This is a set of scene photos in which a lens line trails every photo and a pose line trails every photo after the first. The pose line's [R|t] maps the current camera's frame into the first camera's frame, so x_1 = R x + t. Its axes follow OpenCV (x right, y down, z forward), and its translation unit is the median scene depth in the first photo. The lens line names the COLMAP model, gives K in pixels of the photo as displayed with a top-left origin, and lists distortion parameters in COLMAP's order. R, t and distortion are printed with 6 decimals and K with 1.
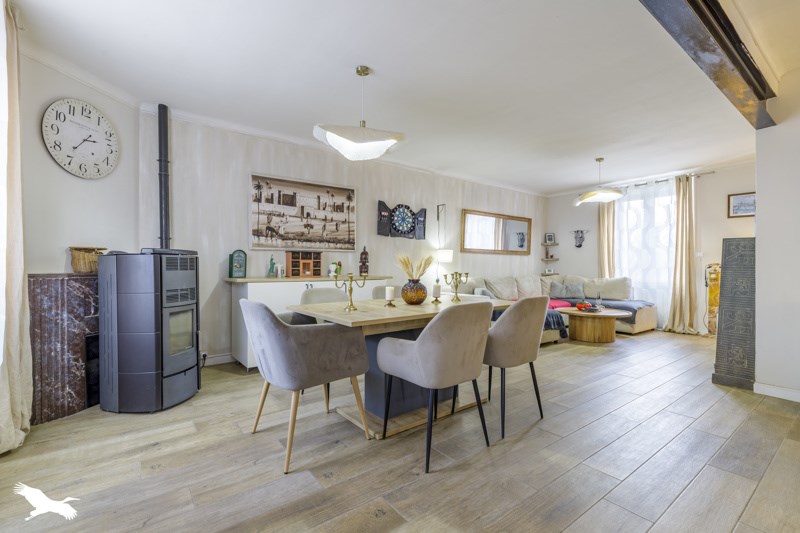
lens RADIAL K [[366.2, 0, 398.5], [0, 366.2, 267.8], [0, 0, 1]] dist [-0.002198, -0.000418]
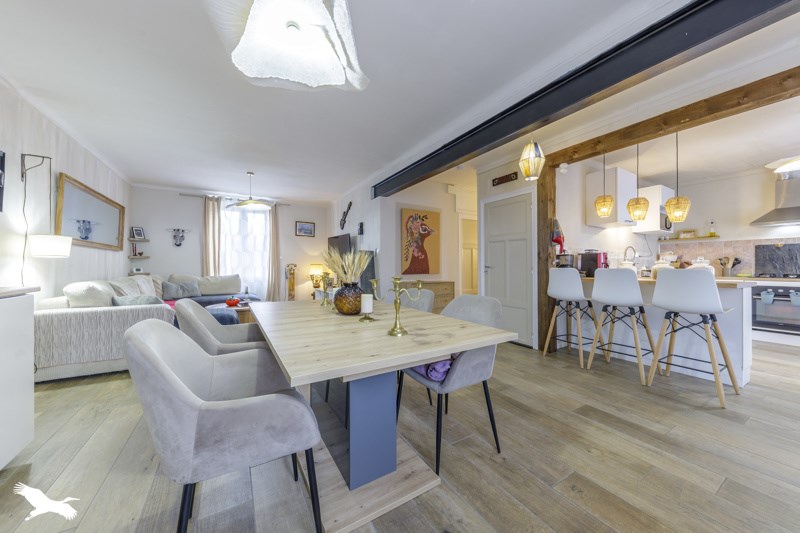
lens RADIAL K [[278.4, 0, 401.6], [0, 278.4, 268.5], [0, 0, 1]] dist [-0.003434, -0.000242]
pose [[0.093490, -0.009184, 0.995578, -0.222487], [-0.000174, 0.999957, 0.009240, -0.001379], [-0.995620, -0.001037, 0.093484, 0.345914]]
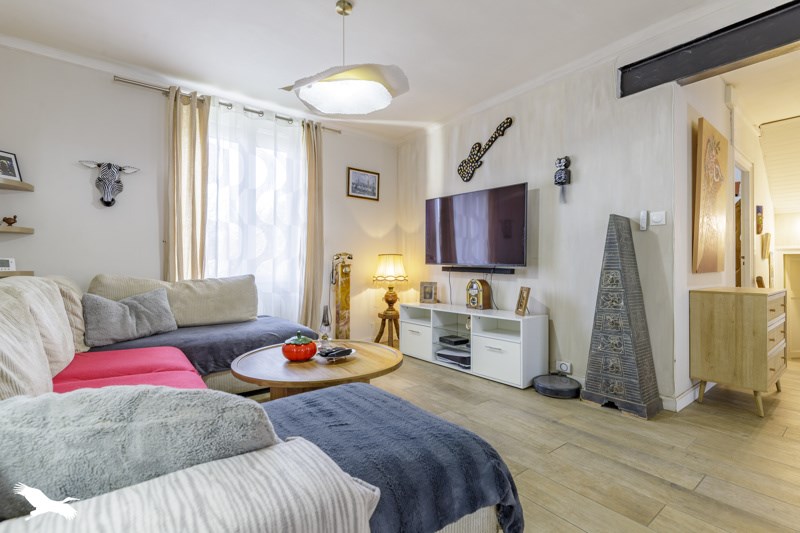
lens RADIAL K [[366.2, 0, 398.6], [0, 366.2, 264.5], [0, 0, 1]] dist [-0.002198, -0.000418]
pose [[-0.016097, 0.001831, 0.999869, 0.084319], [-0.002121, 0.999996, -0.001865, 0.011019], [-0.999868, -0.002151, -0.016093, 0.733544]]
